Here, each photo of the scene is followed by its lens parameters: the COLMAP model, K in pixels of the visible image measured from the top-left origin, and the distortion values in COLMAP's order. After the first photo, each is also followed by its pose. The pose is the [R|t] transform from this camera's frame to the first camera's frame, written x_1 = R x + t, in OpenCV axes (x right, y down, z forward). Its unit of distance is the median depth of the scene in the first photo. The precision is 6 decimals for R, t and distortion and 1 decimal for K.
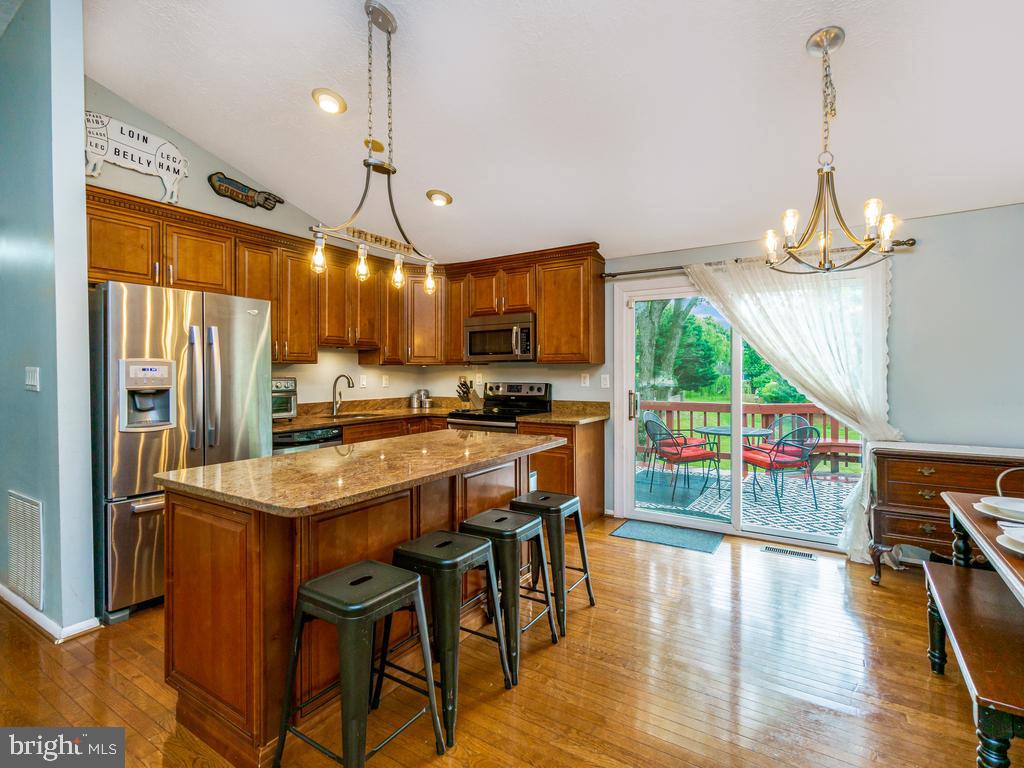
lens RADIAL K [[497.4, 0, 512.5], [0, 497.4, 374.6], [0, 0, 1]] dist [-0.004838, 0.001181]
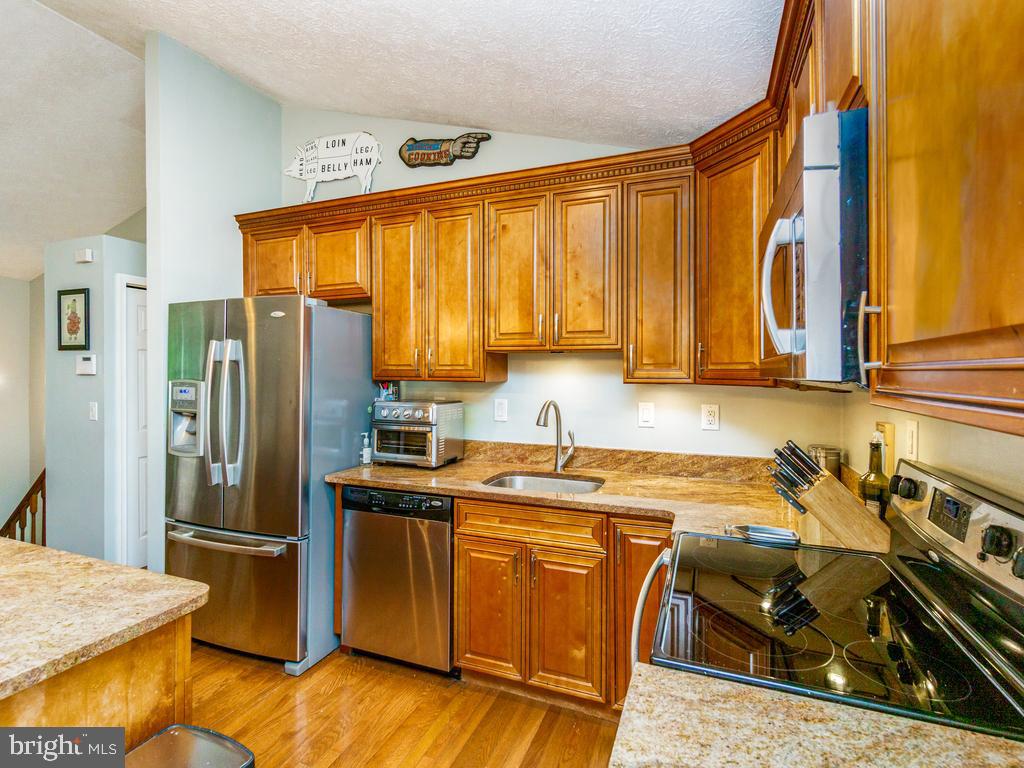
lens RADIAL K [[497.4, 0, 514.8], [0, 497.4, 374.5], [0, 0, 1]] dist [-0.004838, 0.001181]
pose [[0.190973, 0.007144, -0.981569, 0.189737], [-0.009584, 0.999939, 0.005413, -0.031832], [0.981549, 0.008374, 0.191030, 0.867571]]
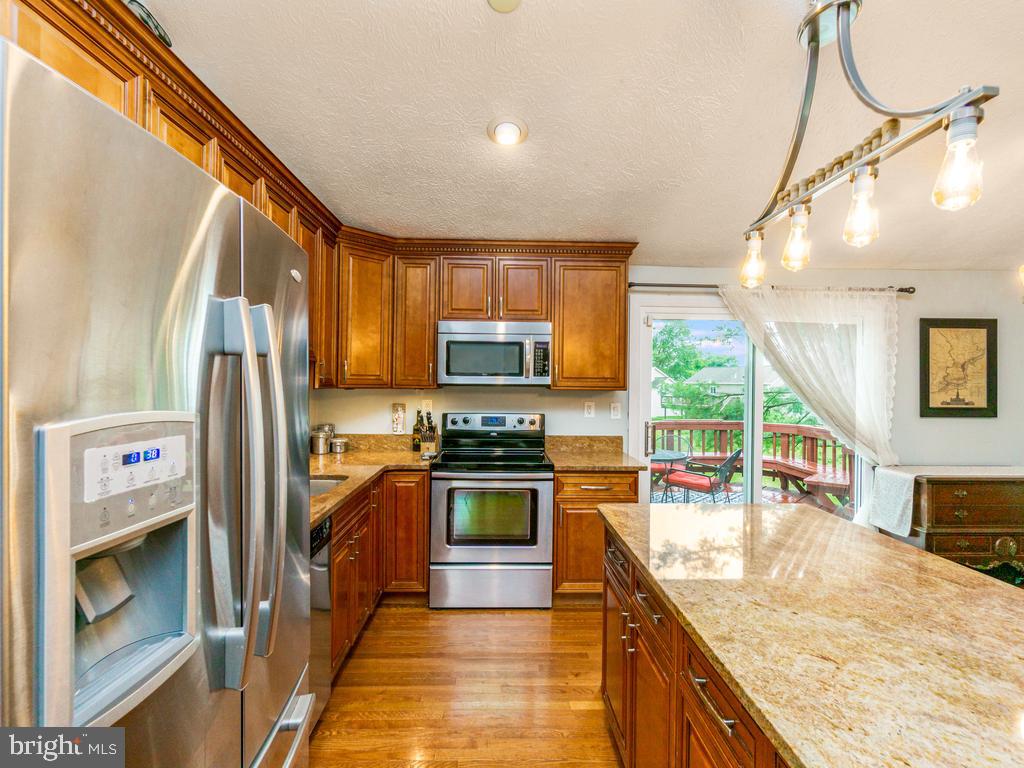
lens RADIAL K [[497.4, 0, 509.8], [0, 497.4, 382.4], [0, 0, 1]] dist [-0.004838, 0.001181]
pose [[0.828044, 0.011316, 0.560549, -0.434145], [-0.009921, 0.999935, -0.005532, -0.028993], [-0.560575, -0.000981, 0.828103, 0.415165]]
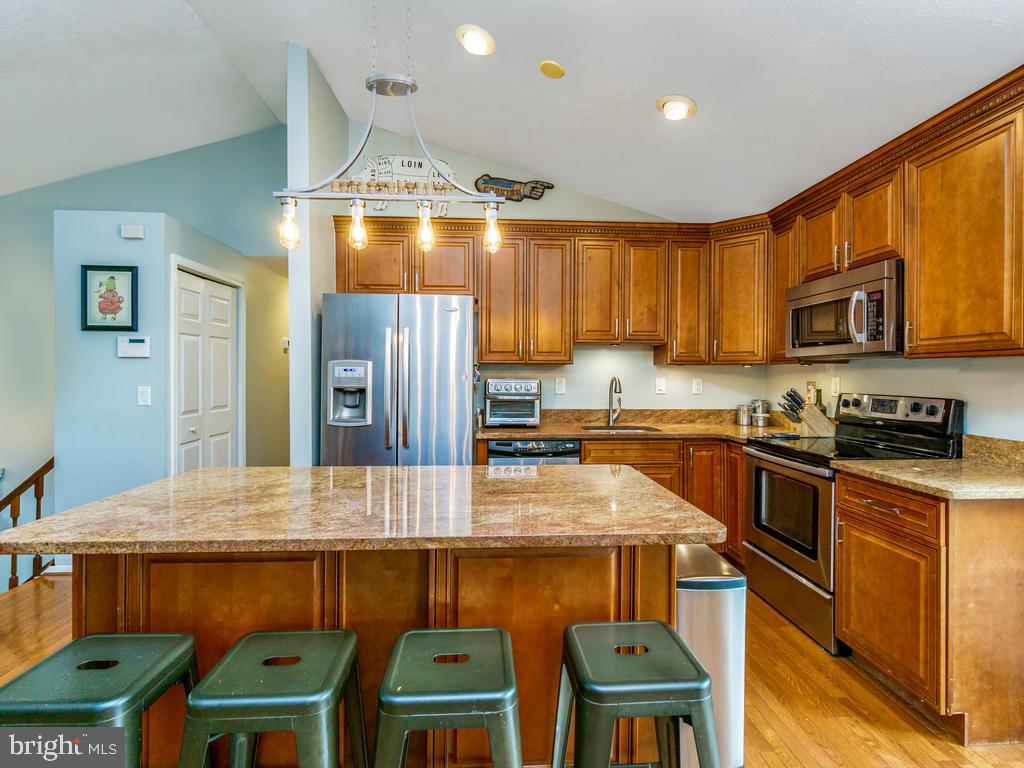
lens RADIAL K [[497.4, 0, 515.9], [0, 497.4, 377.7], [0, 0, 1]] dist [-0.004838, 0.001181]
pose [[0.587405, 0.011966, -0.809205, 0.228484], [-0.010688, 0.999918, 0.007028, -0.002747], [0.809223, 0.004520, 0.587485, 0.392724]]
